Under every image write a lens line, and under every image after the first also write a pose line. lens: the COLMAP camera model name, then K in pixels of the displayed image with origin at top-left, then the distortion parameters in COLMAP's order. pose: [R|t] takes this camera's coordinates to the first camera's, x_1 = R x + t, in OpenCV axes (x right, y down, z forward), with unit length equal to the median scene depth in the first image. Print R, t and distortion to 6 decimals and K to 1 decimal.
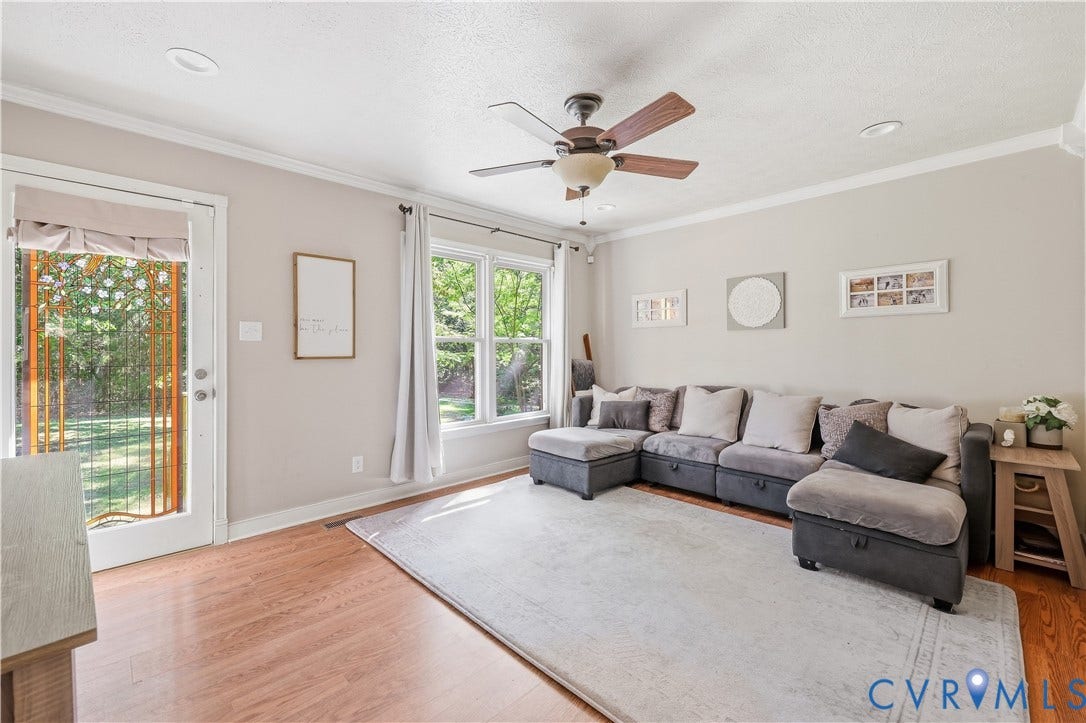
lens RADIAL K [[440.8, 0, 530.1], [0, 440.8, 355.3], [0, 0, 1]] dist [-0.000689, -0.000095]
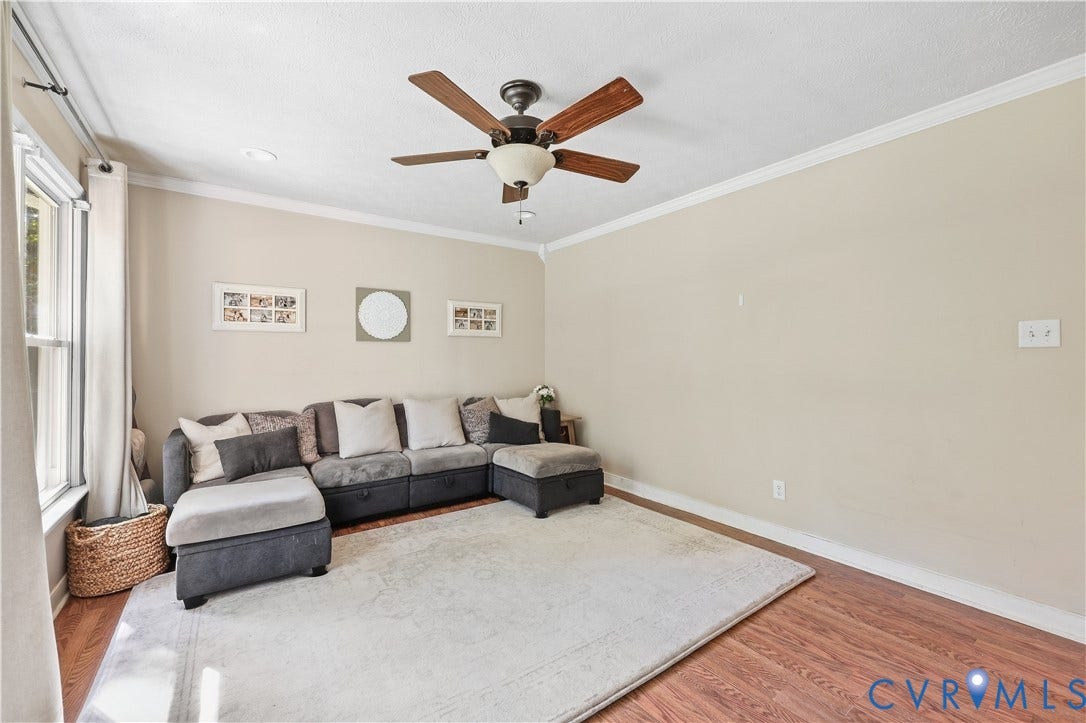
lens RADIAL K [[440.8, 0, 530.1], [0, 440.8, 355.3], [0, 0, 1]] dist [-0.000689, -0.000095]
pose [[0.159250, 0.016923, 0.987093, -0.541719], [0.017457, 0.999648, -0.019955, 0.001273], [-0.987084, 0.020409, 0.158899, 0.586873]]
